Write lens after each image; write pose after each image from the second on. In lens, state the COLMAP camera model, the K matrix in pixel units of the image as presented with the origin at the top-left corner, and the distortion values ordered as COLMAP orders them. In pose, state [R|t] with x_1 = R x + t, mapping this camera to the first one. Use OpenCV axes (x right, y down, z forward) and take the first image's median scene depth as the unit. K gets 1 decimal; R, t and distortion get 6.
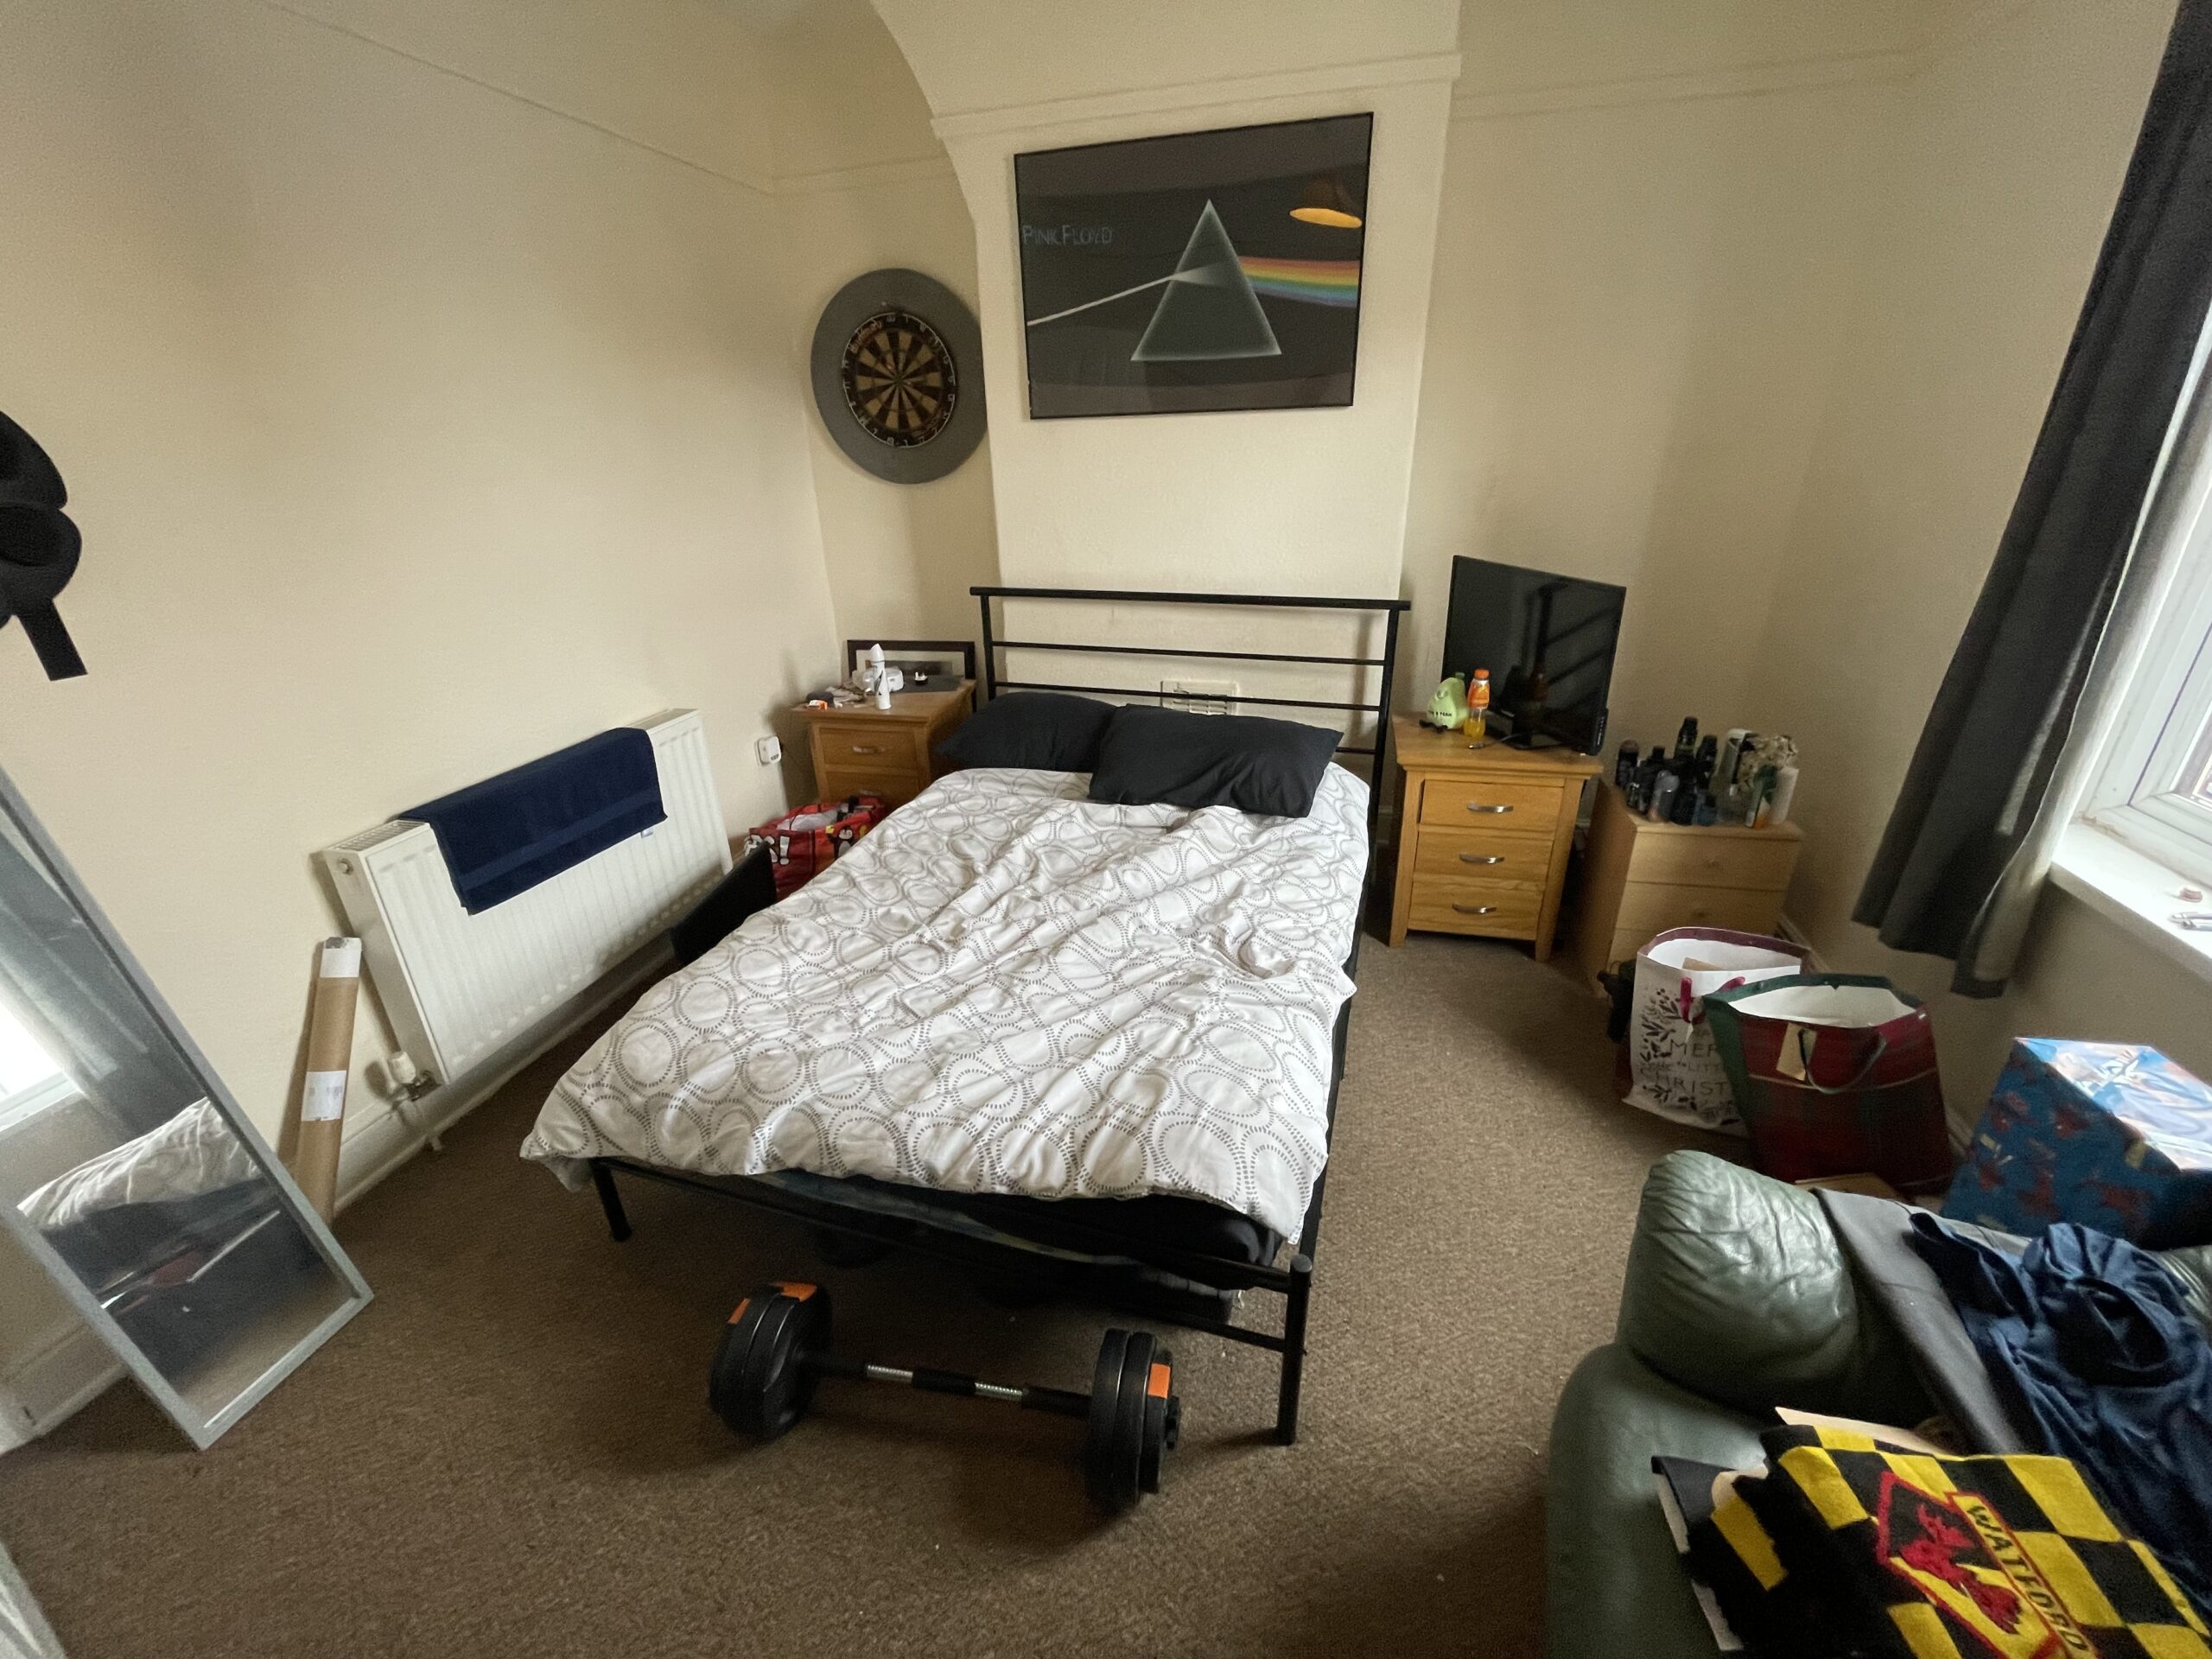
lens RADIAL K [[889.7, 0, 1105.6], [0, 889.7, 827.4], [0, 0, 1]] dist [-0.001562, -0.000433]
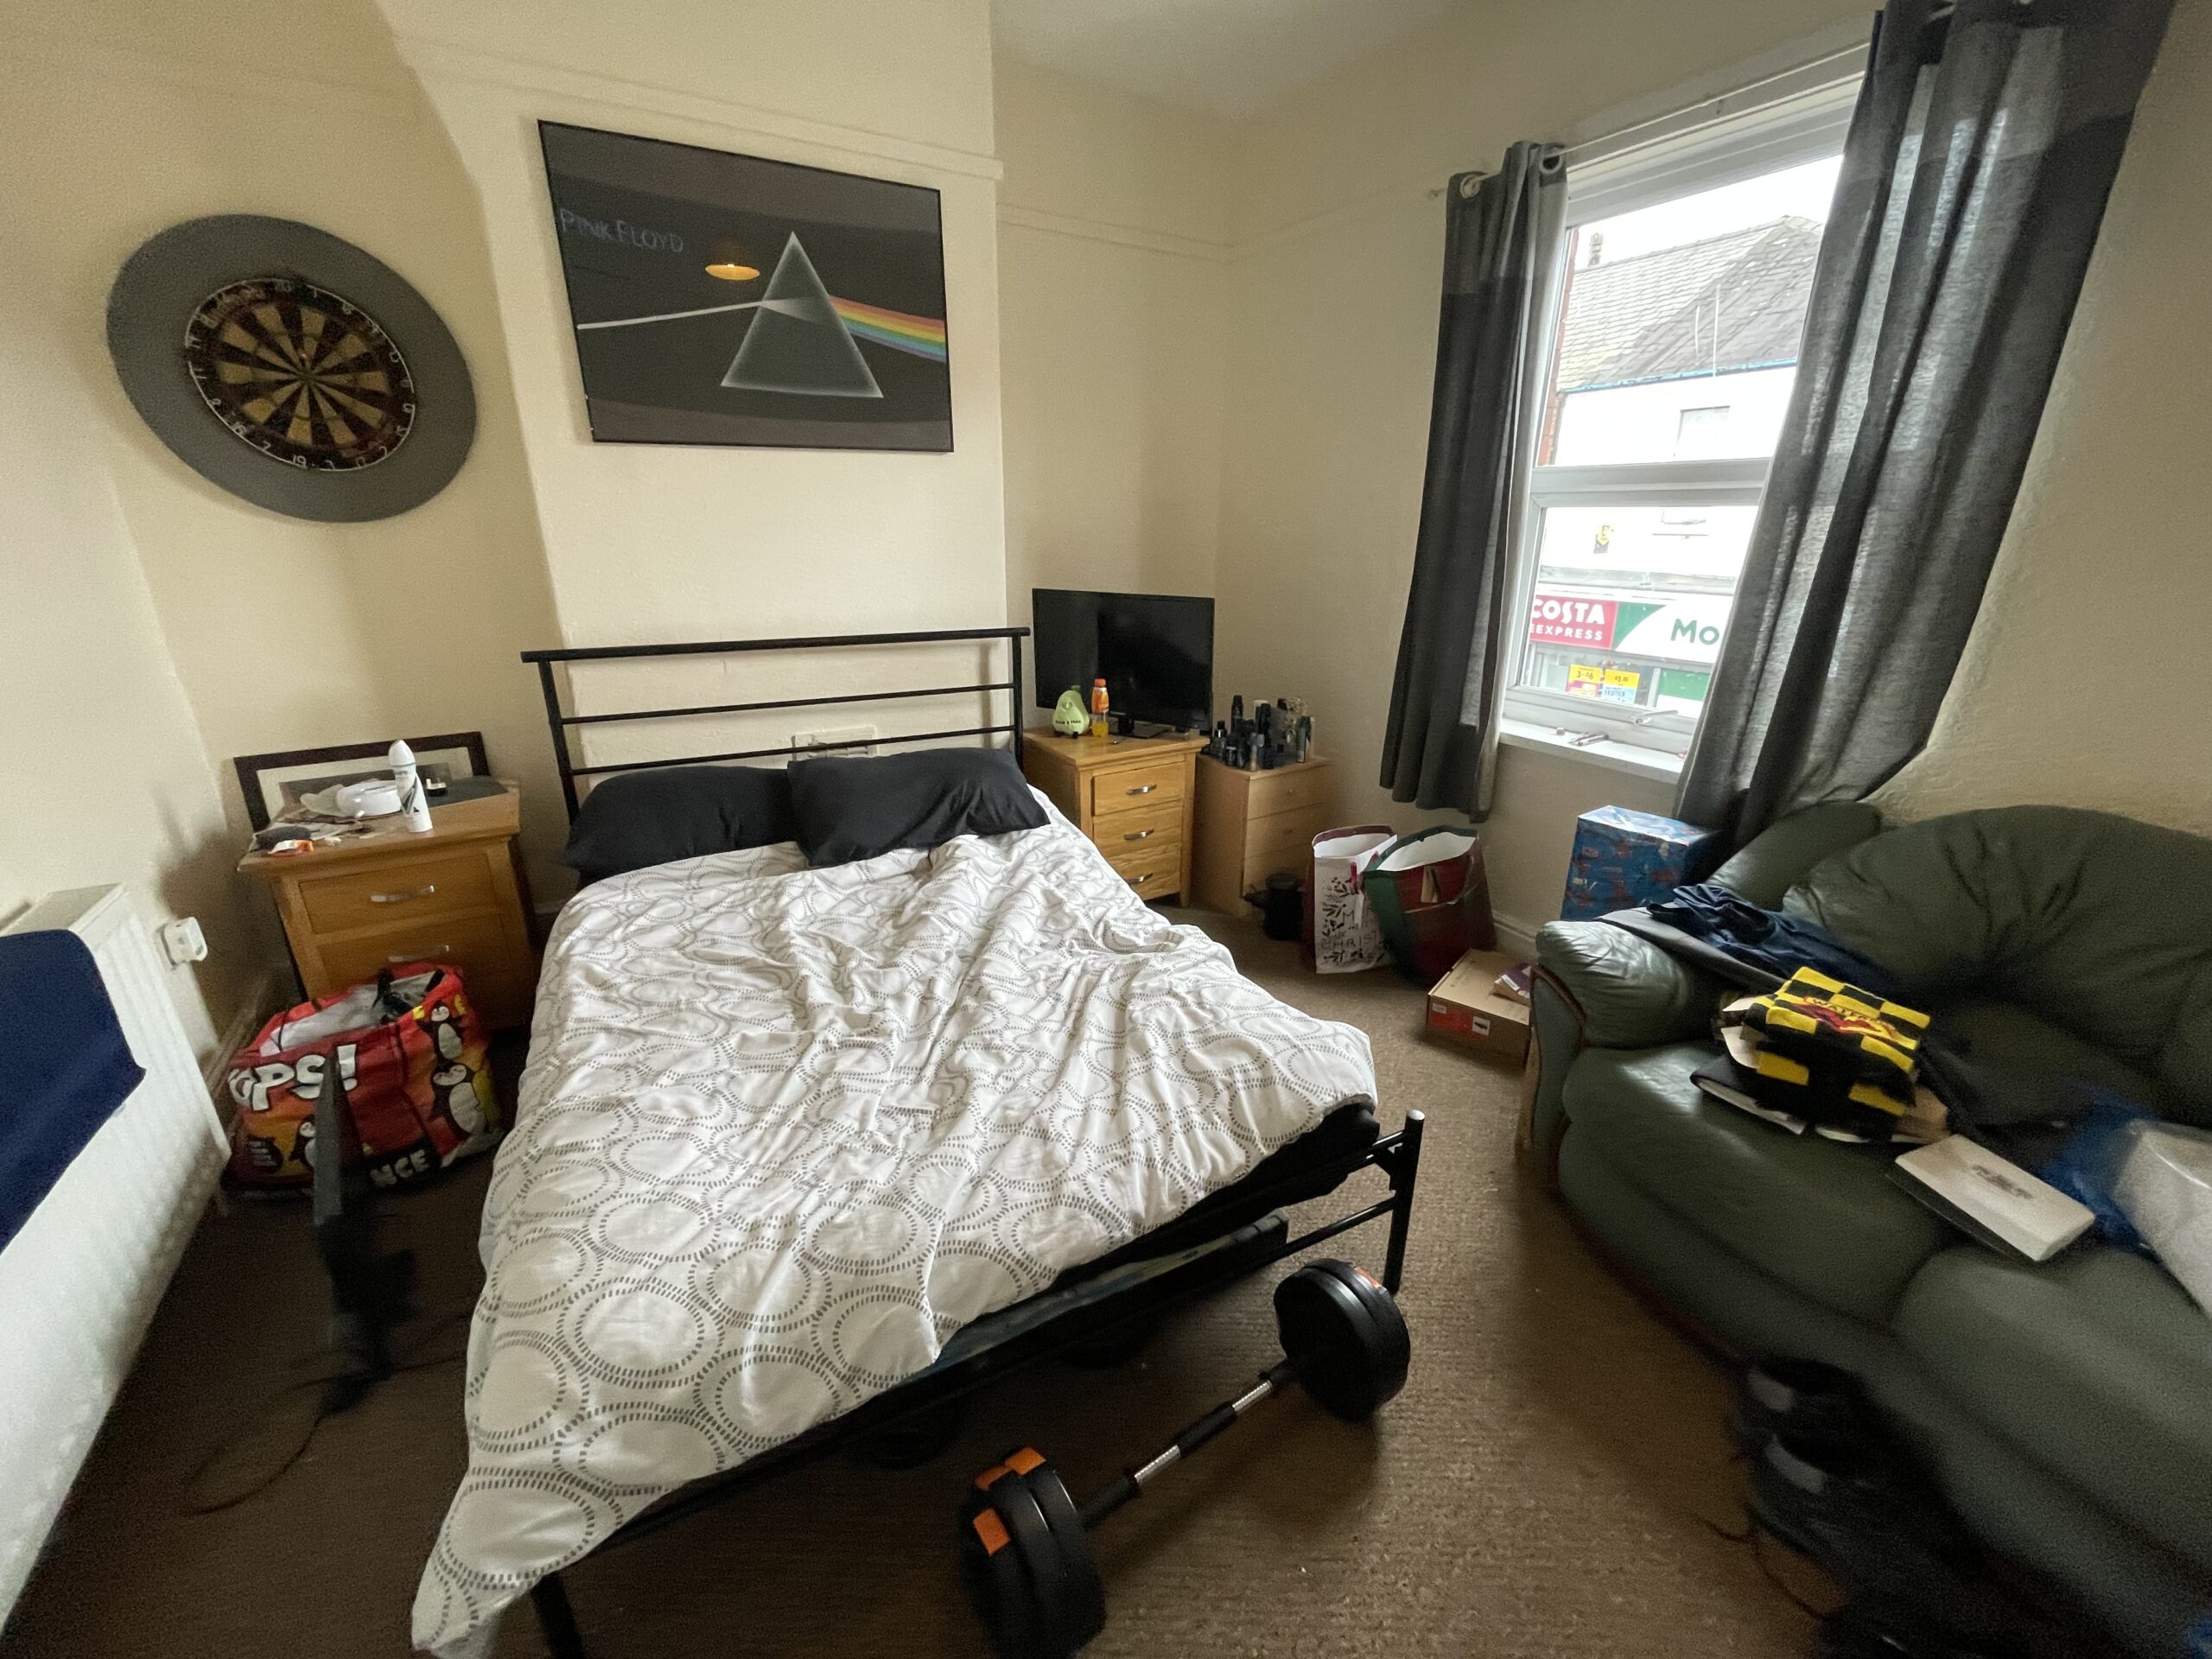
lens RADIAL K [[889.7, 0, 1100.9], [0, 889.7, 826.8], [0, 0, 1]] dist [-0.001562, -0.000433]
pose [[0.709364, -0.208922, 0.673167, -0.427640], [0.261846, 0.964823, 0.023514, -0.016216], [-0.654400, 0.159586, 0.739116, 0.166666]]
